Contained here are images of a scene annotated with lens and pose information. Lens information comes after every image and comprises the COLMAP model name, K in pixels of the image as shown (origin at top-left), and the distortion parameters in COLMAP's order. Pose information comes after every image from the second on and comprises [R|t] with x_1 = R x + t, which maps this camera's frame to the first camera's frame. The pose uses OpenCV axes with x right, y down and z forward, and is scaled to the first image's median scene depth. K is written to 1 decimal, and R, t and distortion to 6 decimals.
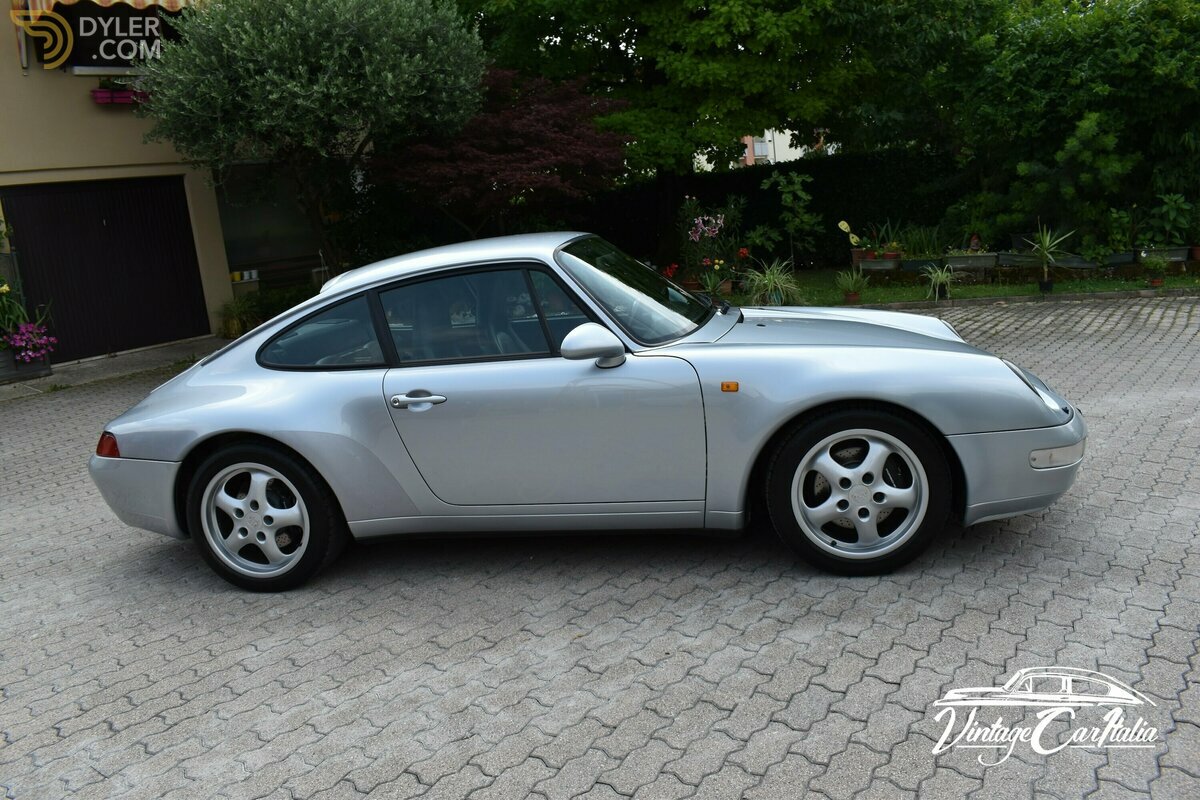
lens RADIAL K [[974.2, 0, 595.3], [0, 974.2, 398.0], [0, 0, 1]] dist [-0.086734, 0.002482]
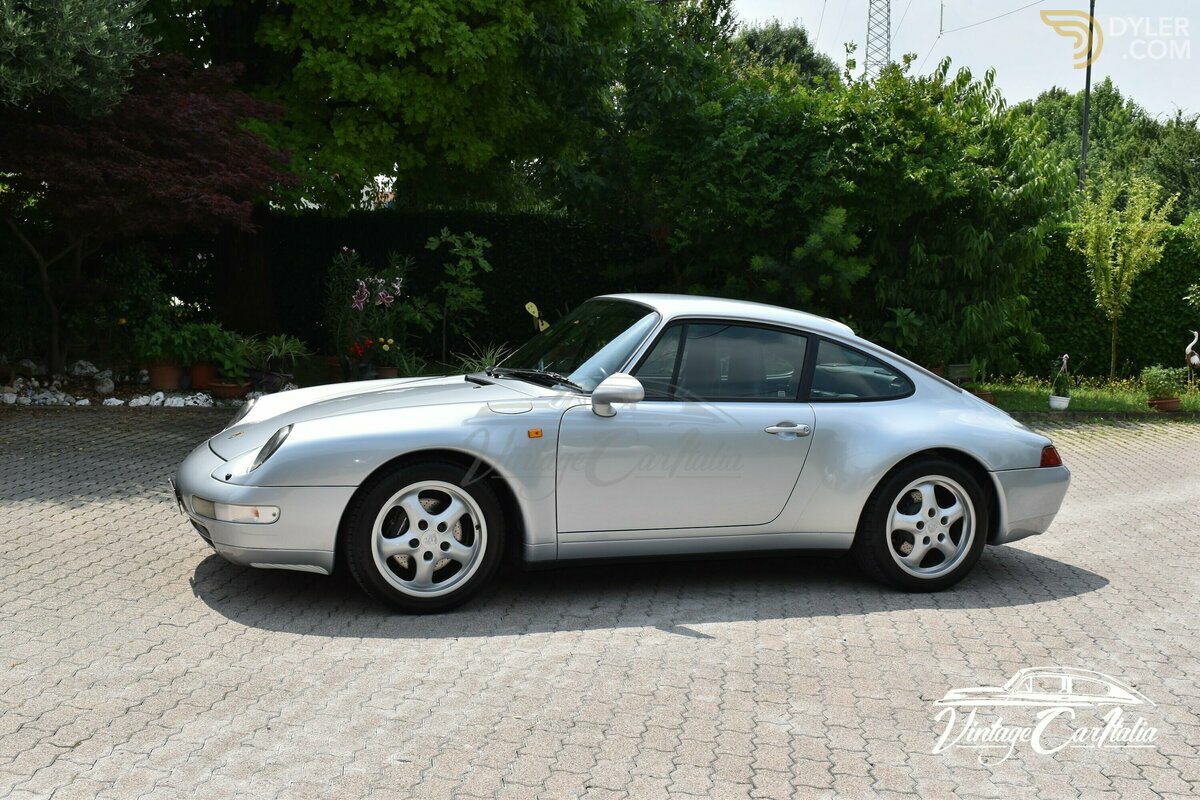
lens RADIAL K [[1523.9, 0, 627.4], [0, 1523.9, 352.1], [0, 0, 1]] dist [-0.020105, 0.000000]
pose [[0.825392, 0.084427, 0.558211, -0.411899], [-0.003410, 0.989482, -0.144613, 0.038561], [-0.564550, 0.117459, 0.816999, -0.049223]]
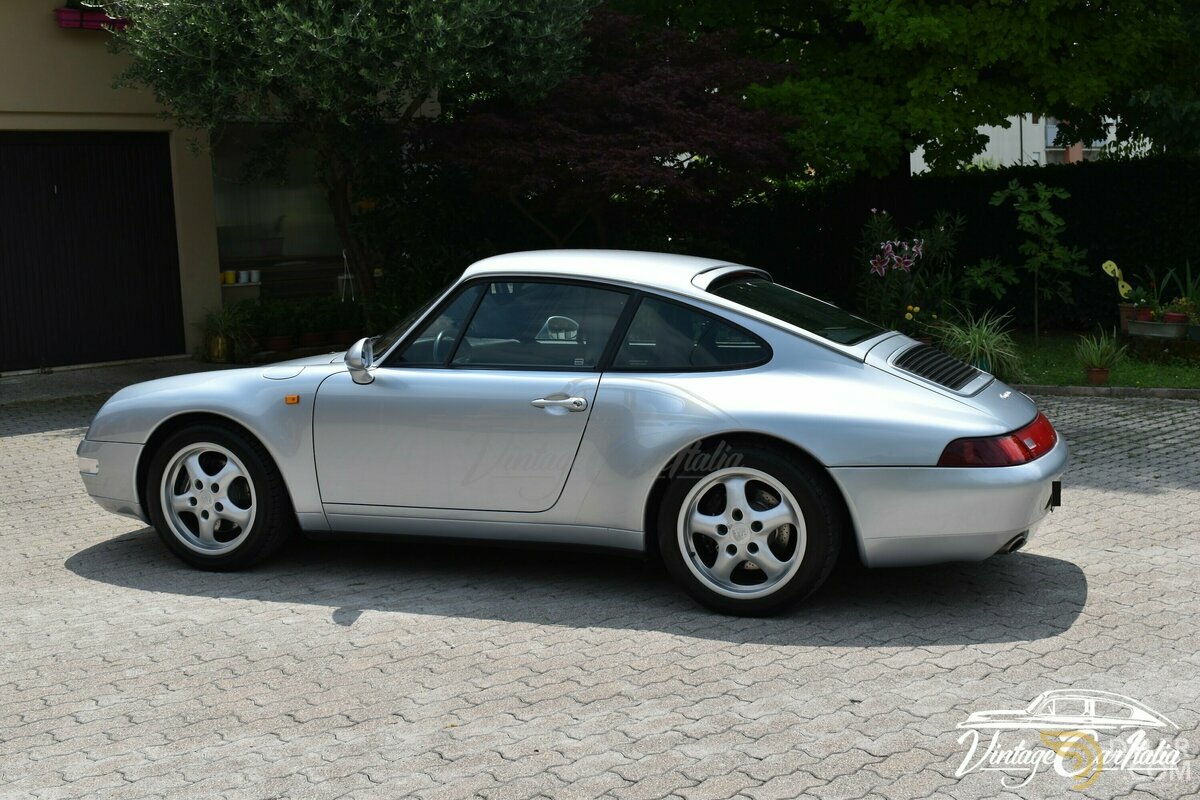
lens RADIAL K [[1553.9, 0, 589.1], [0, 1553.9, 400.8], [0, 0, 1]] dist [-0.041769, 0.000000]
pose [[0.984539, 0.083278, -0.154102, 0.086948], [-0.093388, 0.993846, -0.059564, 0.009845], [0.148193, 0.073034, 0.986258, -0.104135]]
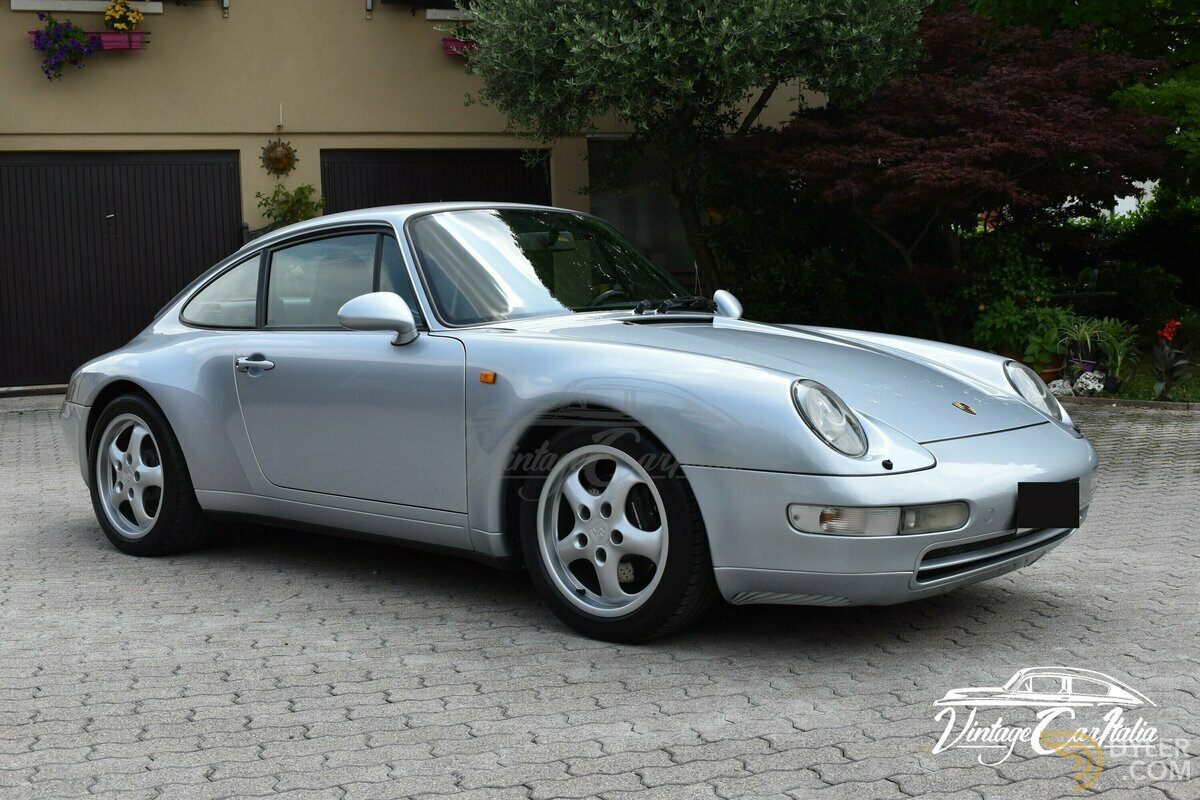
lens RADIAL K [[1523.9, 0, 581.9], [0, 1523.9, 430.1], [0, 0, 1]] dist [-0.020105, 0.000000]
pose [[0.843728, 0.124382, -0.522161, 0.290494], [-0.159461, 0.986946, -0.022567, 0.016114], [0.512538, 0.102305, 0.852548, -0.021766]]
